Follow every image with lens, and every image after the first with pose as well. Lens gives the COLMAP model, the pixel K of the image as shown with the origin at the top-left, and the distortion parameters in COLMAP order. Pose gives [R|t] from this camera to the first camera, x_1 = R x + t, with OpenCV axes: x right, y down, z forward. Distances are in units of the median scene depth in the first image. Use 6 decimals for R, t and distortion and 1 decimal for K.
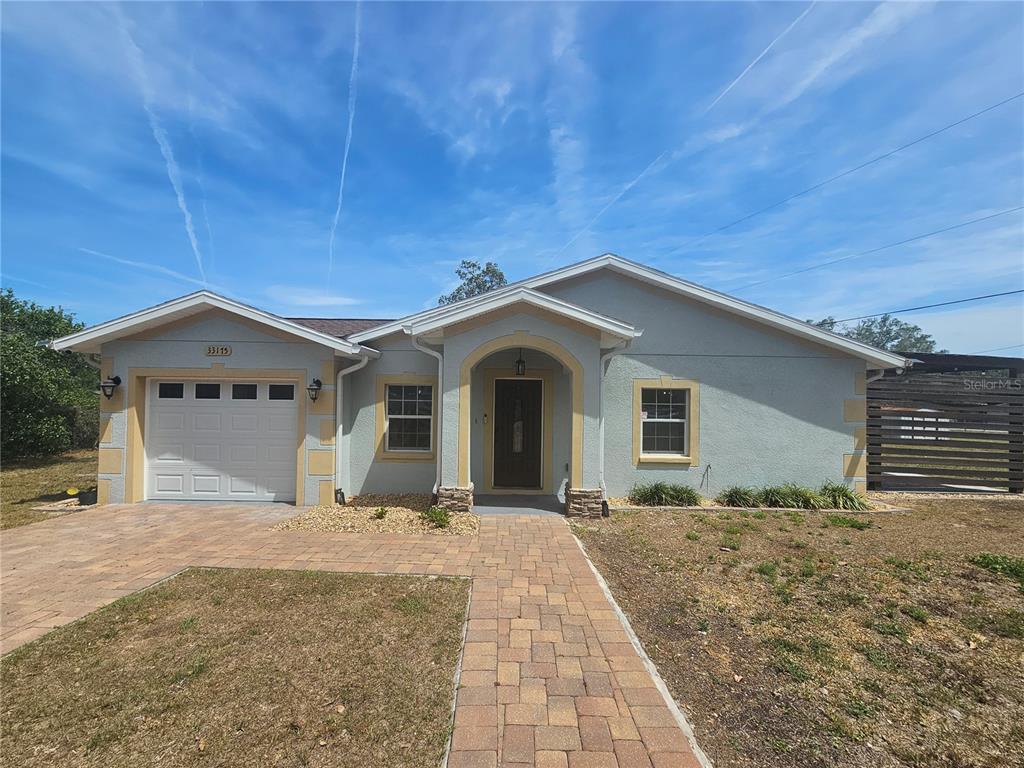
lens RADIAL K [[421.2, 0, 508.4], [0, 421.2, 389.0], [0, 0, 1]] dist [-0.000527, 0.000507]
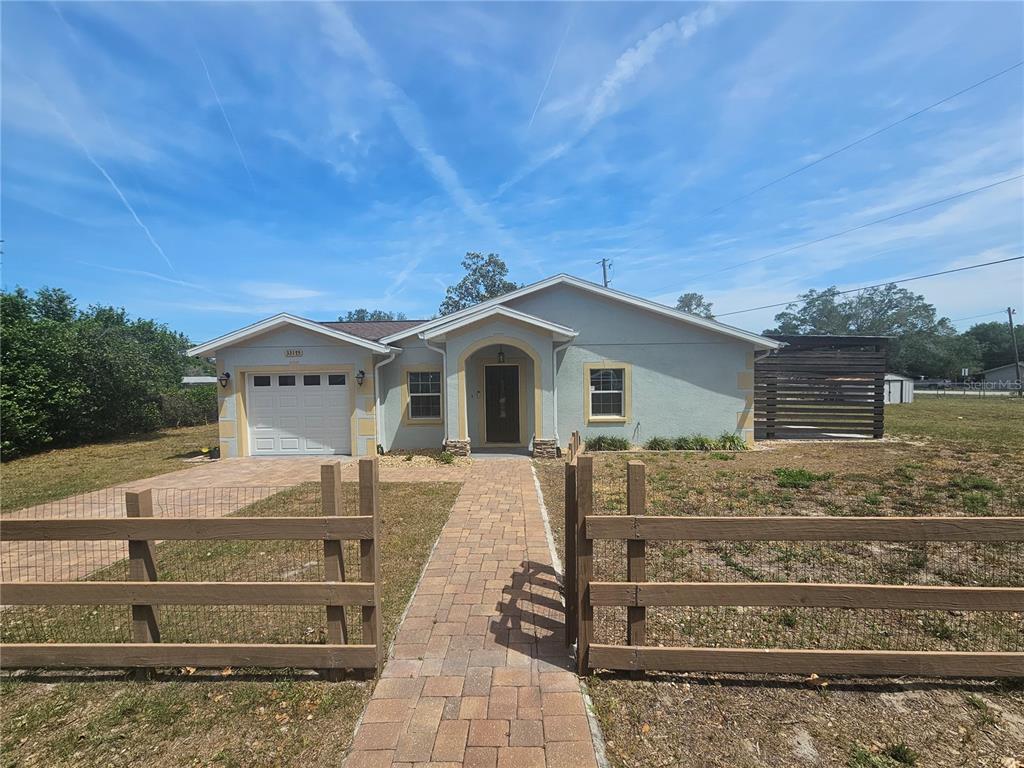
lens RADIAL K [[421.2, 0, 508.4], [0, 421.2, 389.0], [0, 0, 1]] dist [-0.000527, 0.000507]
pose [[0.999032, -0.028697, -0.033339, 0.093146], [0.030404, 0.998189, 0.051904, -0.017108], [0.031790, -0.052868, 0.998095, -0.404424]]
